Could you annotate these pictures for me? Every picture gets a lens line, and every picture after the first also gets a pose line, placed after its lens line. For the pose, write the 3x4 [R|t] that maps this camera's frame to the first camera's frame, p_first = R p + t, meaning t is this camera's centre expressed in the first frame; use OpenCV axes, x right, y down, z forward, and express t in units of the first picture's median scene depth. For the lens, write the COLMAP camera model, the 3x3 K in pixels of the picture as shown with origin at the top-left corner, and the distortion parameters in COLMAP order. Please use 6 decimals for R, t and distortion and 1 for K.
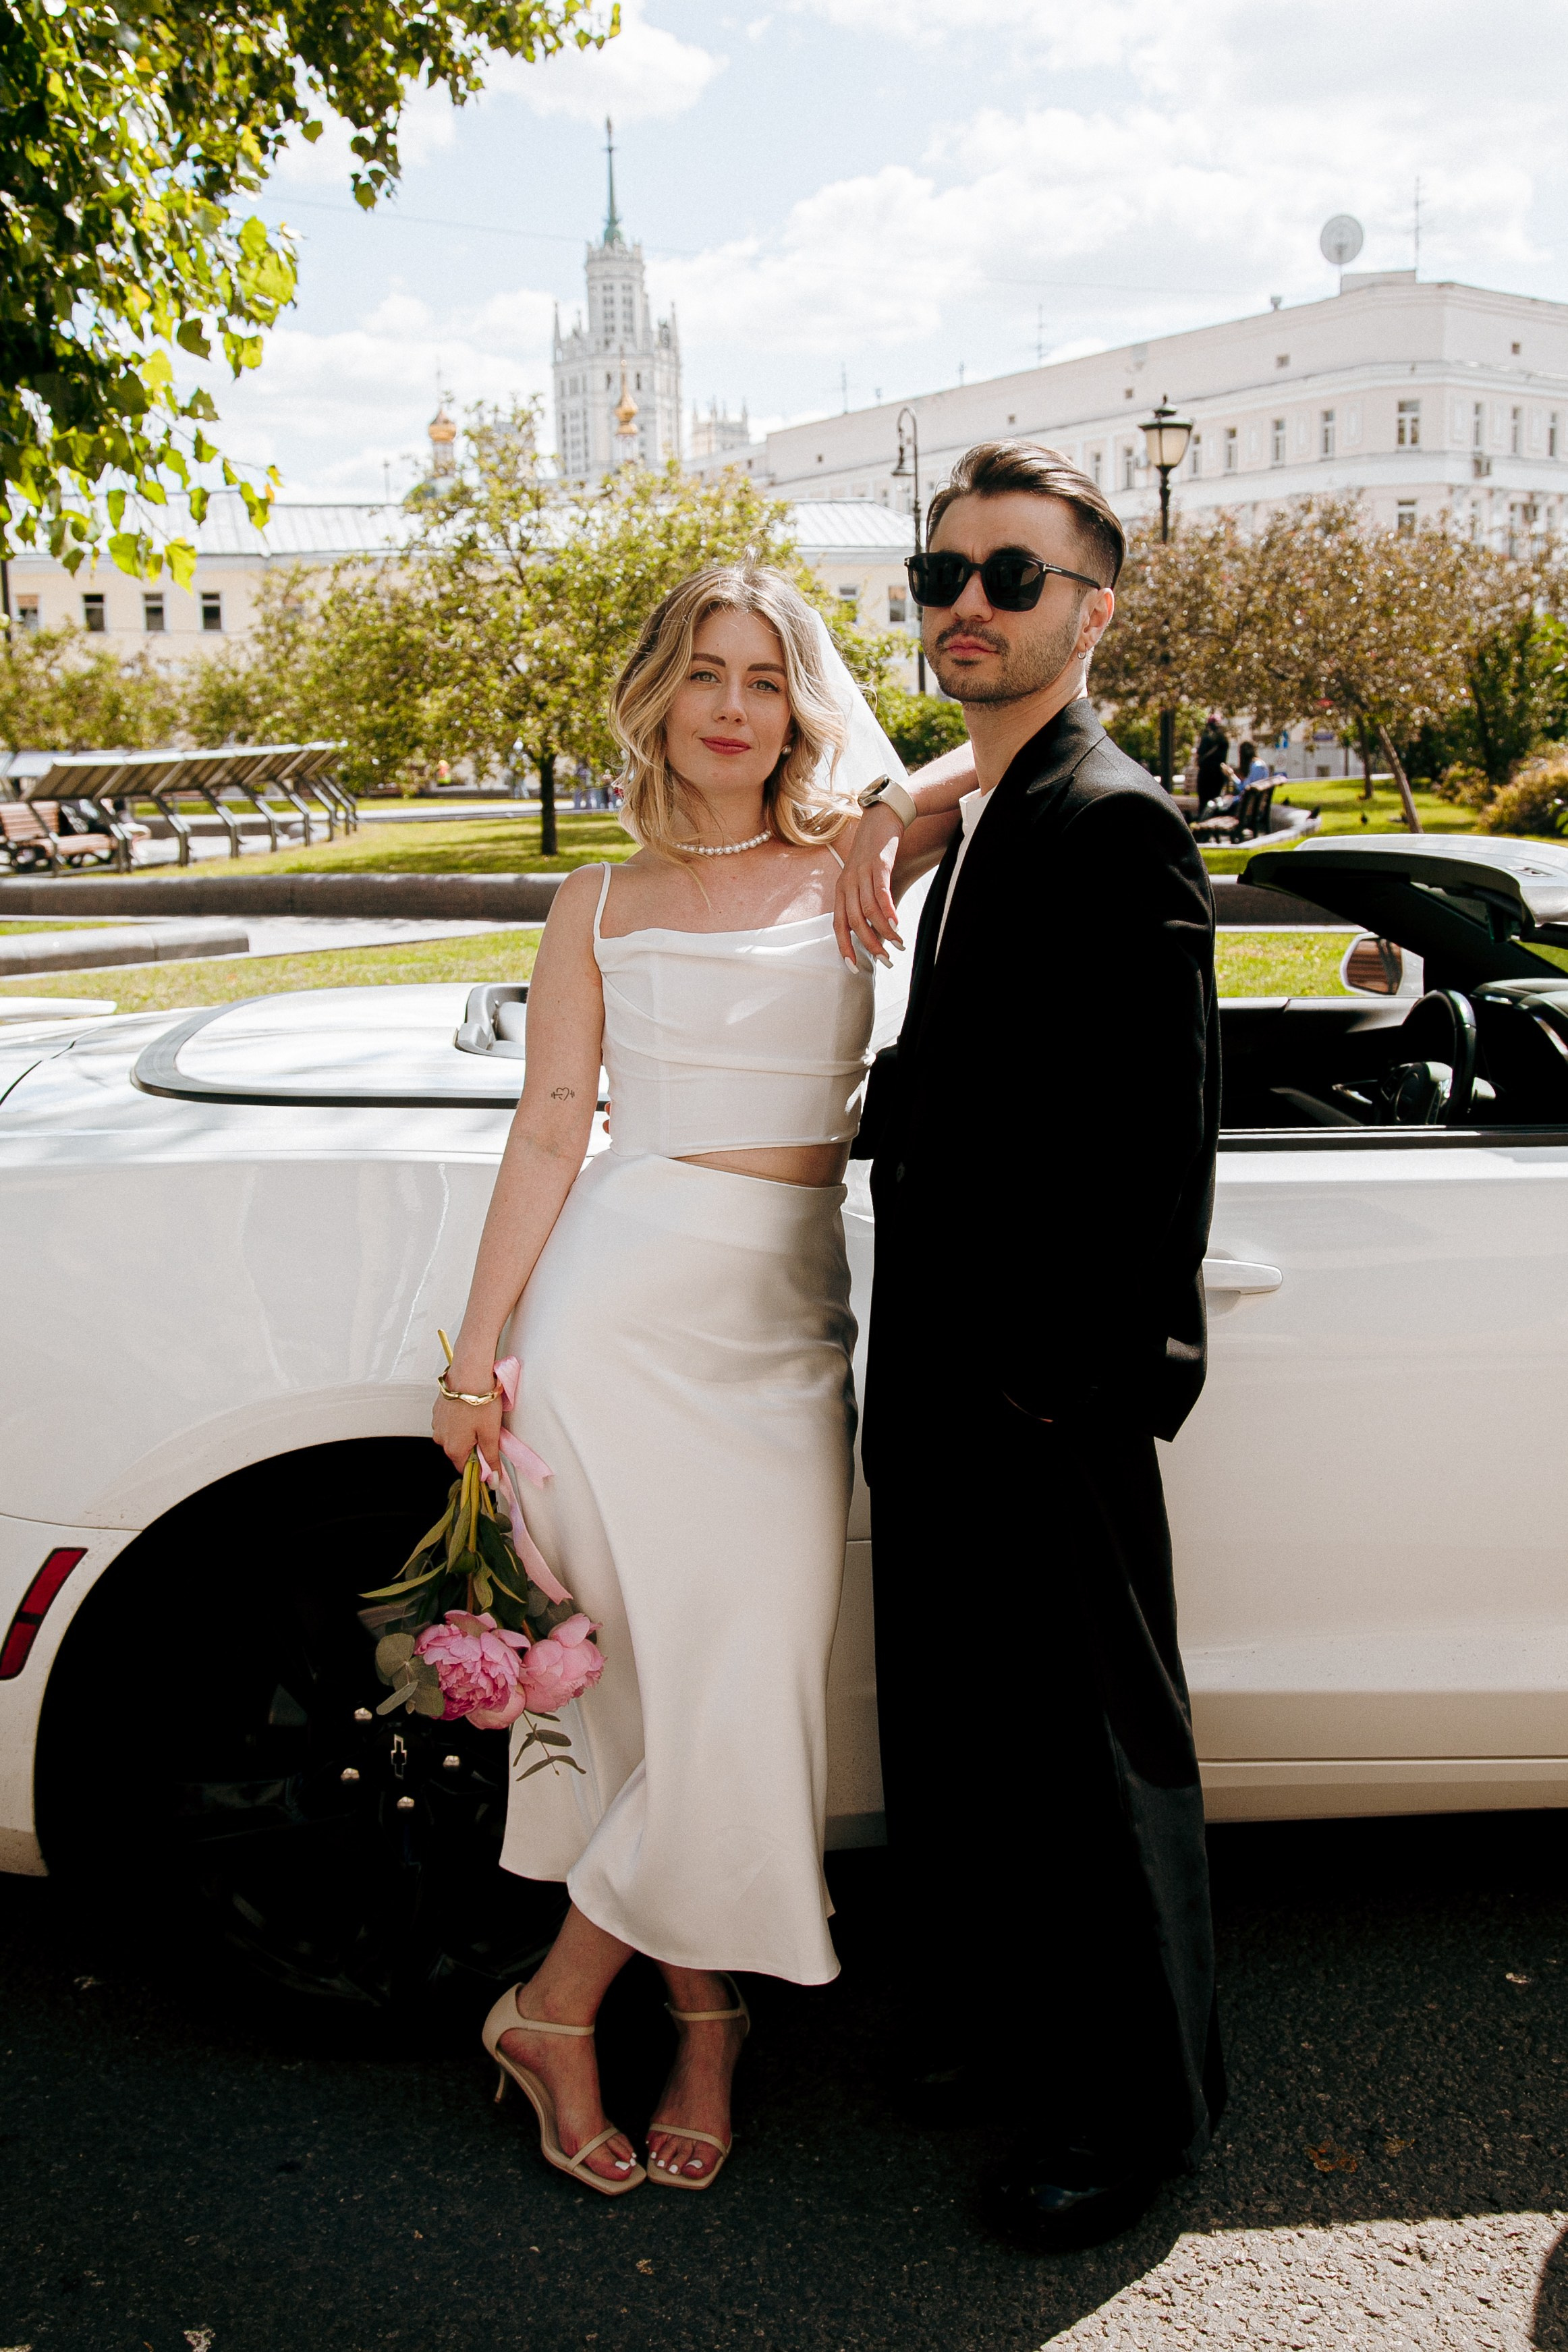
lens RADIAL K [[2477.1, 0, 746.8], [0, 2477.1, 1126.0], [0, 0, 1]] dist [-0.051838, 0.051702]
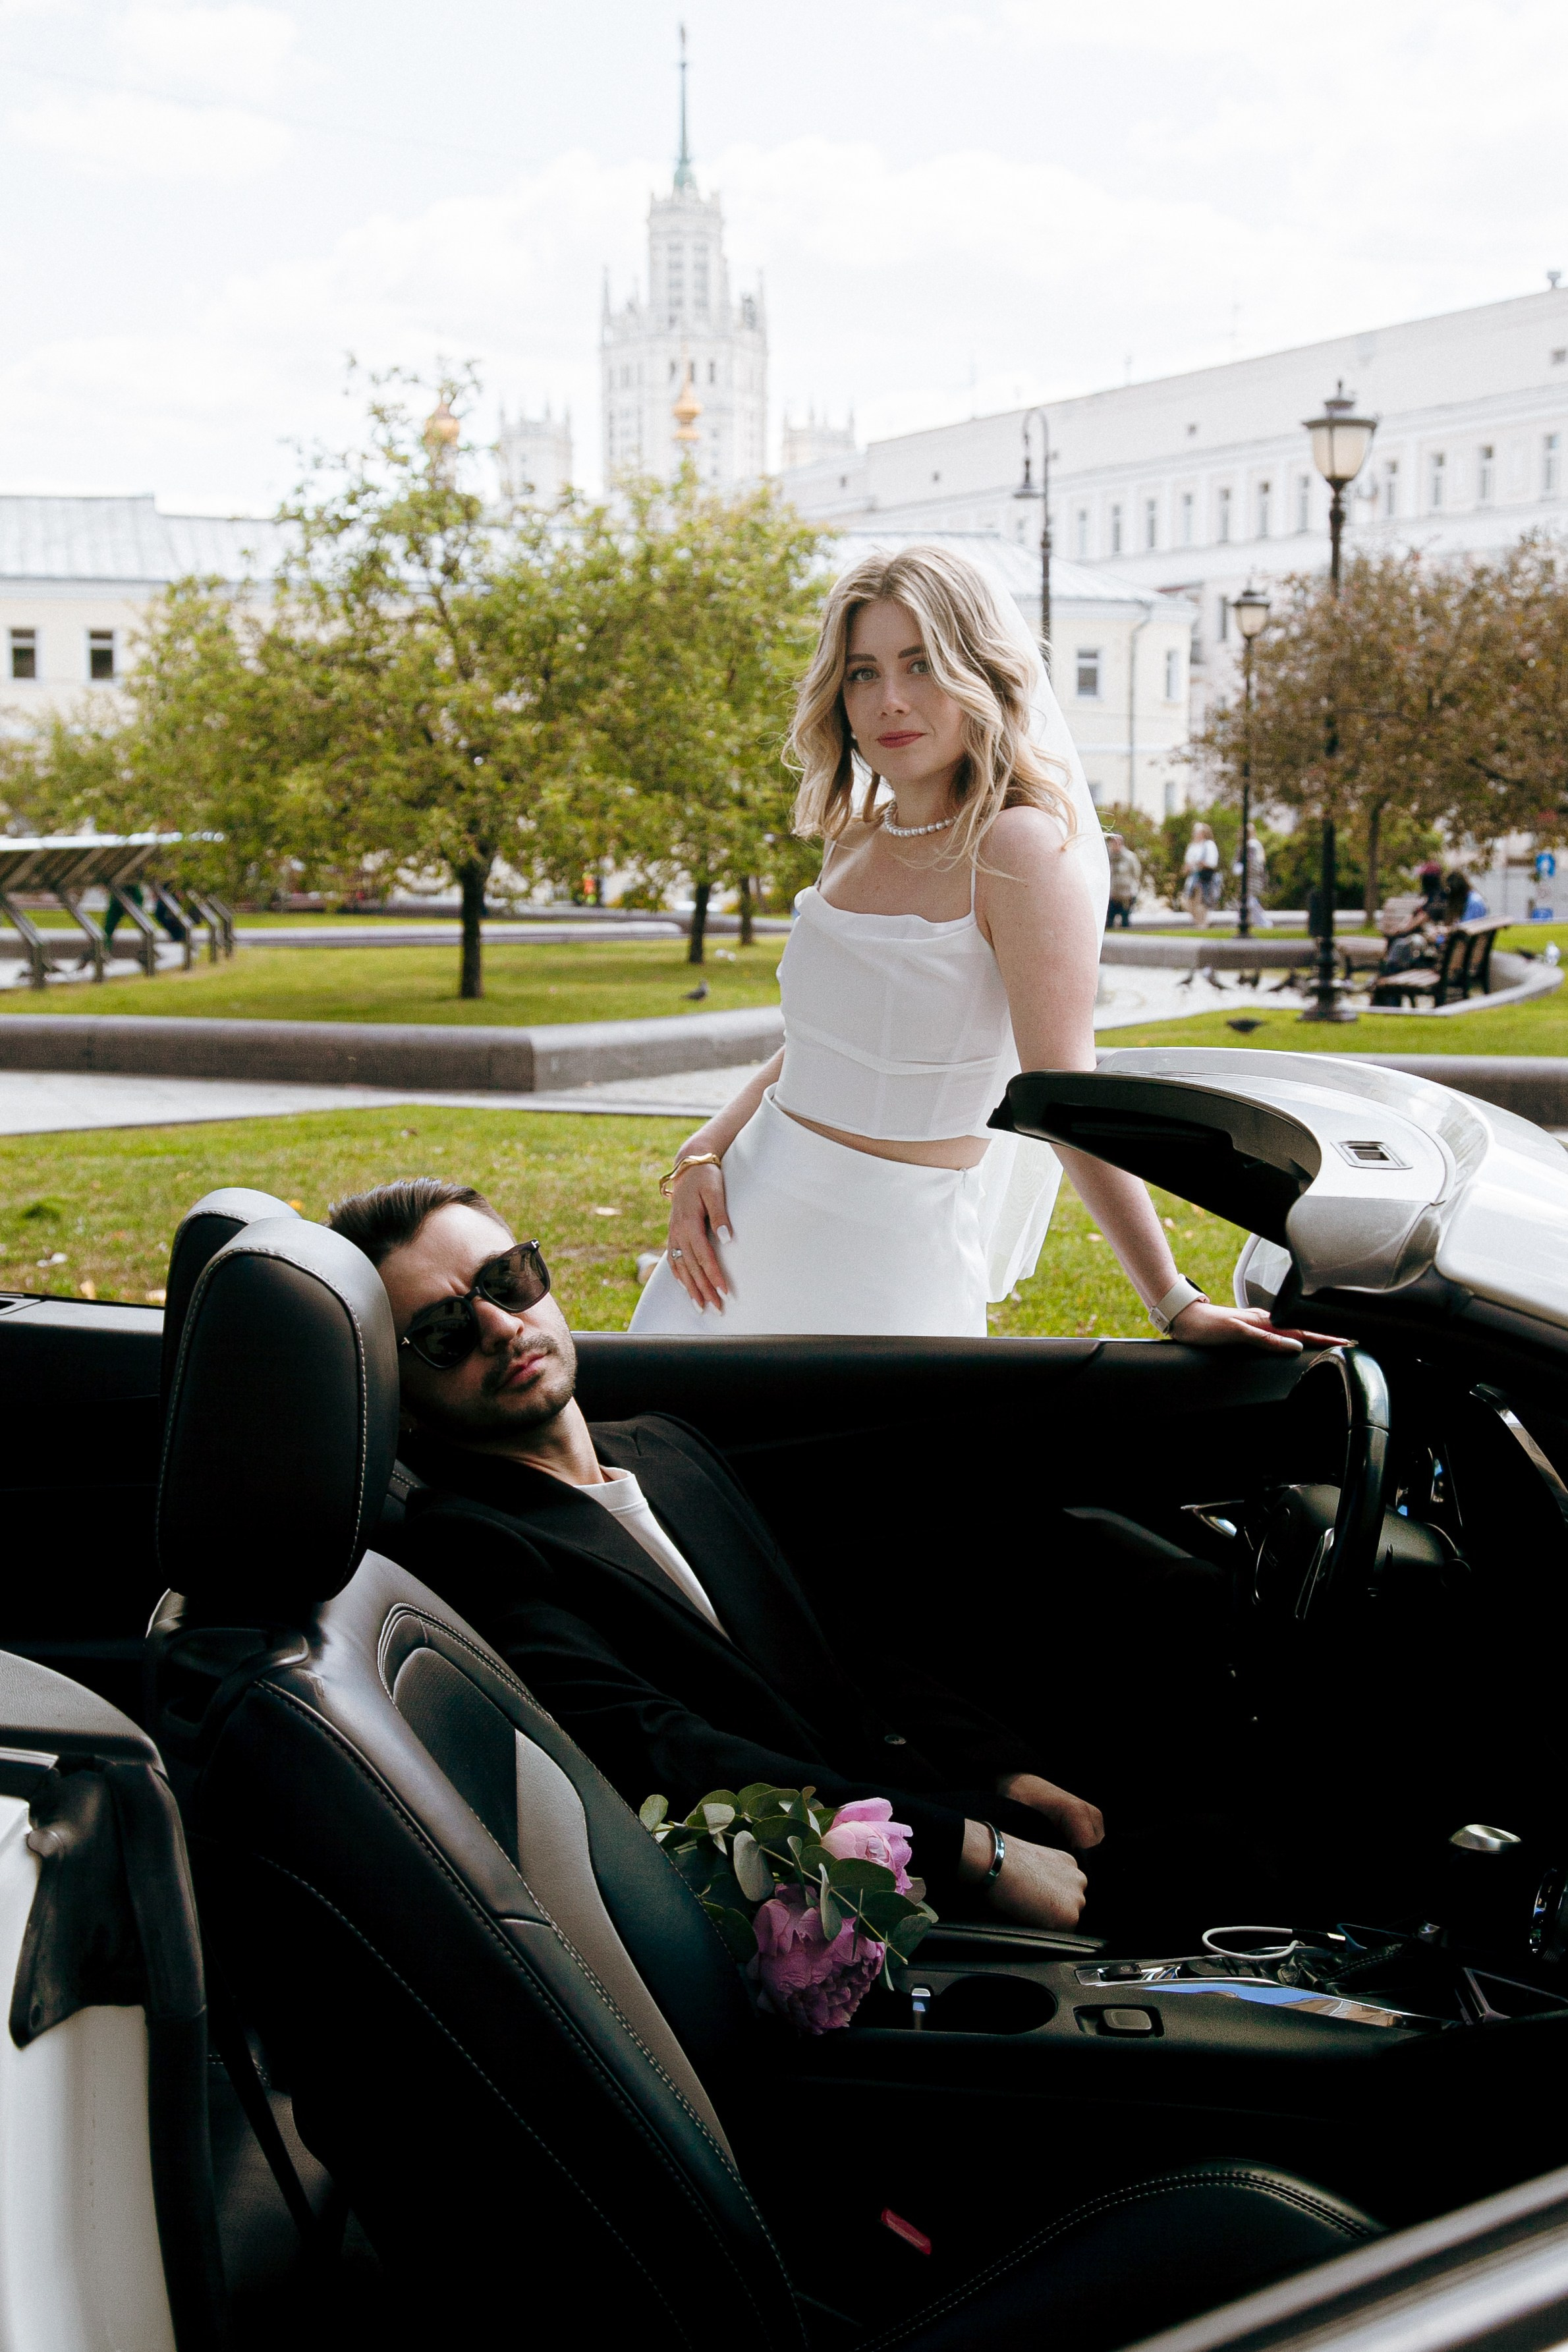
lens RADIAL K [[3195.7, 0, 826.2], [0, 3195.7, 1175.4], [0, 0, 1]] dist [0.052819, 0.039023]
pose [[0.999452, 0.027534, -0.018386, 0.040111], [-0.028467, 0.998212, -0.052565, -0.011448], [0.016906, 0.053060, 0.998448, 0.071789]]
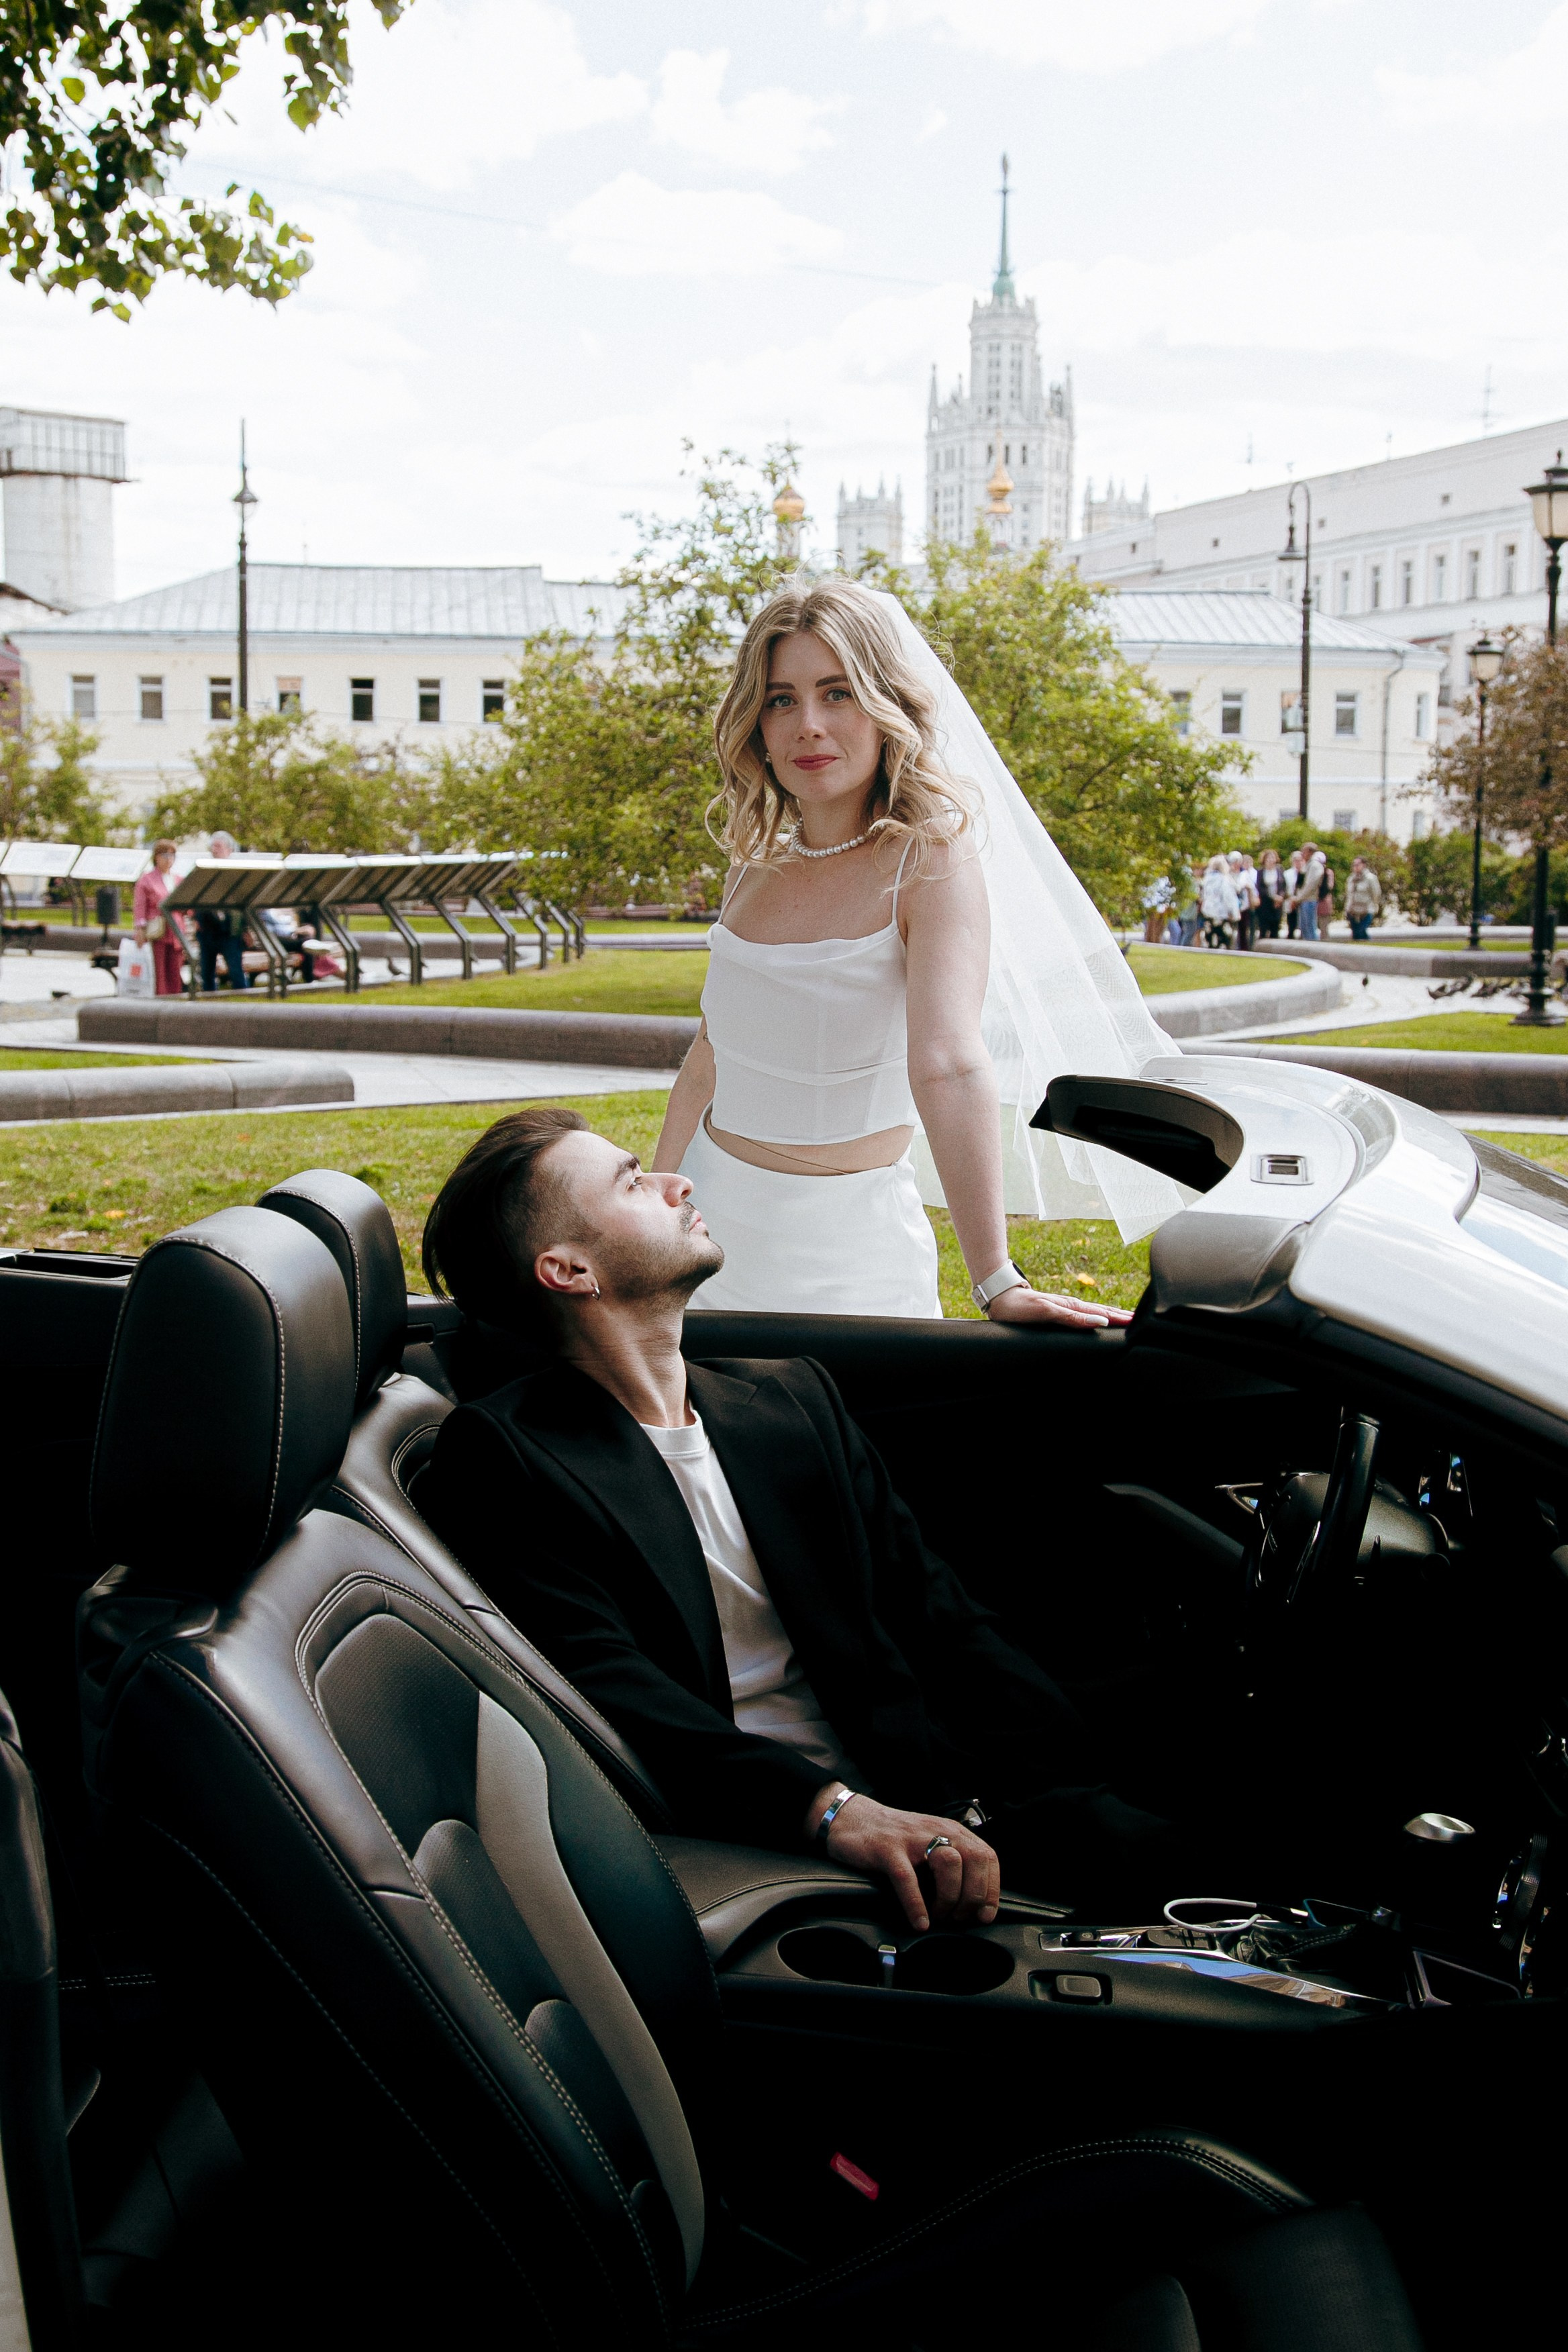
lens RADIAL K [[2748.4, 0, 784.0], [0, 2748.4, 1176.0], [0, 0, 1]] dist [0.009275, -0.013661]
pose [[0.988920, 0.047136, -0.140769, 0.052847], [-0.052900, 0.997896, -0.037485, -0.013675], [0.138706, 0.044516, 0.989333, 0.084513]]
